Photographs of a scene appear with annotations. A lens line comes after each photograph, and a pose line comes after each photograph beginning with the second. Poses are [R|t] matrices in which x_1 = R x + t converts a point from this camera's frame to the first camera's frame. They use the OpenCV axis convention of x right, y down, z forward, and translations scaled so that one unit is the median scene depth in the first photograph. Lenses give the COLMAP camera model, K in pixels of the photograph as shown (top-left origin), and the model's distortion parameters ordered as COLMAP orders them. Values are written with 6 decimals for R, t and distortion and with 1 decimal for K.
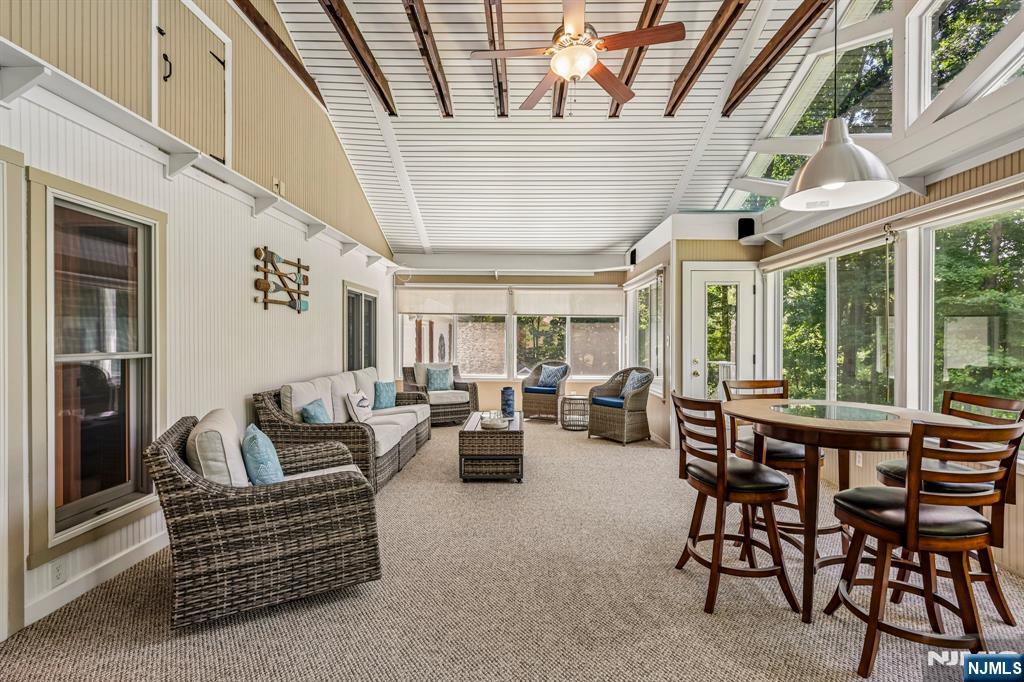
lens RADIAL K [[485.9, 0, 514.3], [0, 485.9, 338.0], [0, 0, 1]] dist [0.000752, 0.000012]
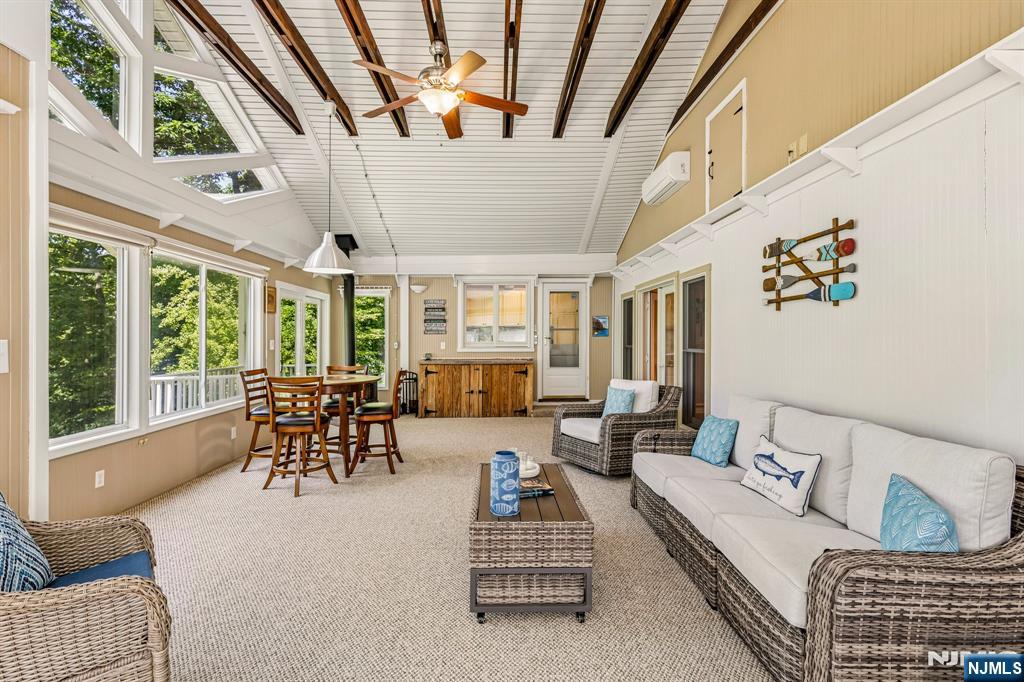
lens RADIAL K [[485.9, 0, 509.5], [0, 485.9, 337.9], [0, 0, 1]] dist [0.000752, 0.000012]
pose [[-0.999500, -0.004682, -0.031277, -0.005598], [-0.004915, 0.999961, 0.007354, -0.013136], [0.031242, 0.007504, -0.999484, 1.795666]]
